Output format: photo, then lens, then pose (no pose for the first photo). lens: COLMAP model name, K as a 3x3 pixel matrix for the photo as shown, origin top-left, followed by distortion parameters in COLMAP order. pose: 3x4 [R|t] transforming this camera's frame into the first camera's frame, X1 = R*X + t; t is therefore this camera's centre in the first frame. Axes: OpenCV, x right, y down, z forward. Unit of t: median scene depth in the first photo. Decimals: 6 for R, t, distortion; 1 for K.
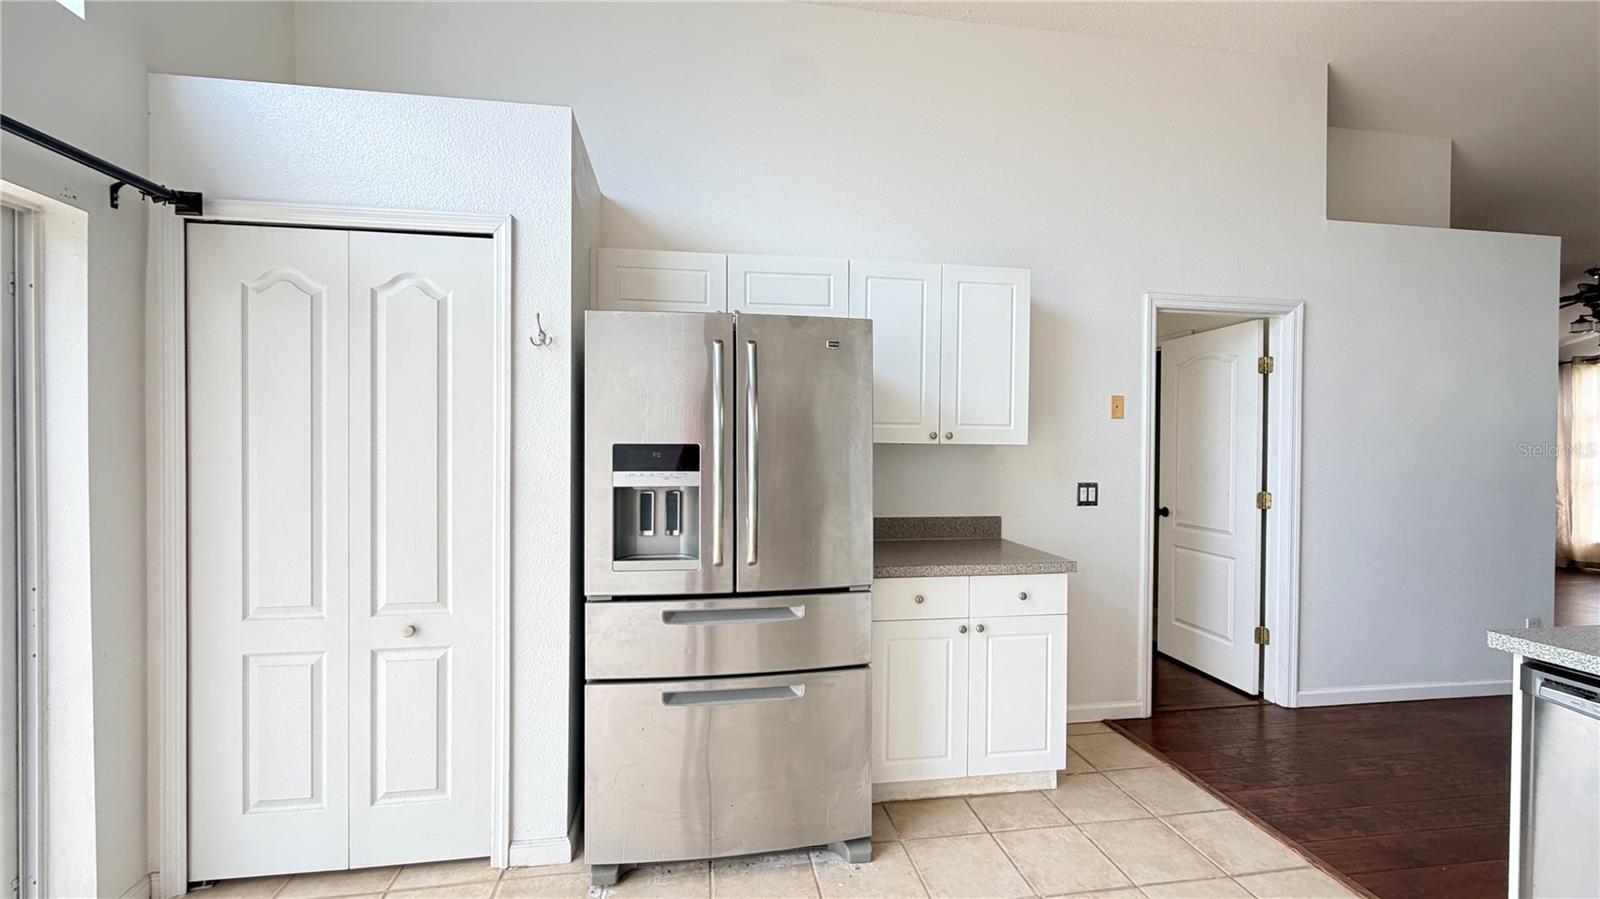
lens RADIAL K [[634.8, 0, 796.4], [0, 634.8, 449.6], [0, 0, 1]] dist [-0.001467, 0.000300]
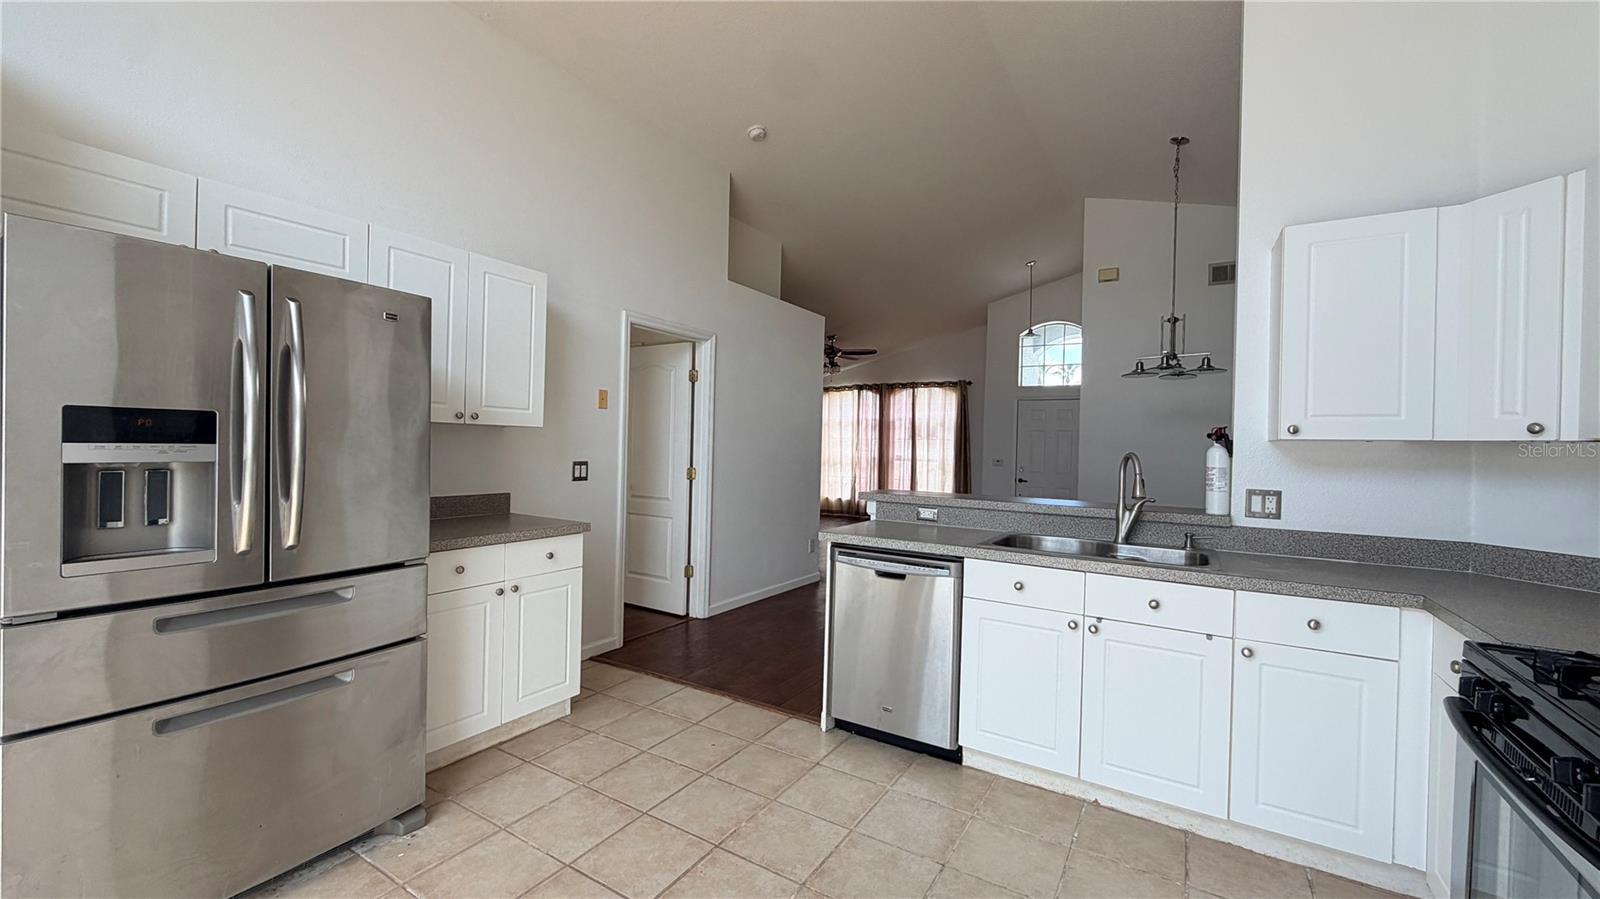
lens RADIAL K [[634.8, 0, 796.4], [0, 634.8, 449.6], [0, 0, 1]] dist [-0.001467, 0.000300]
pose [[0.647418, 0.003940, 0.762125, -0.233177], [-0.014994, 0.999859, 0.007568, 0.018992], [-0.761988, -0.016326, 0.647385, -0.096523]]
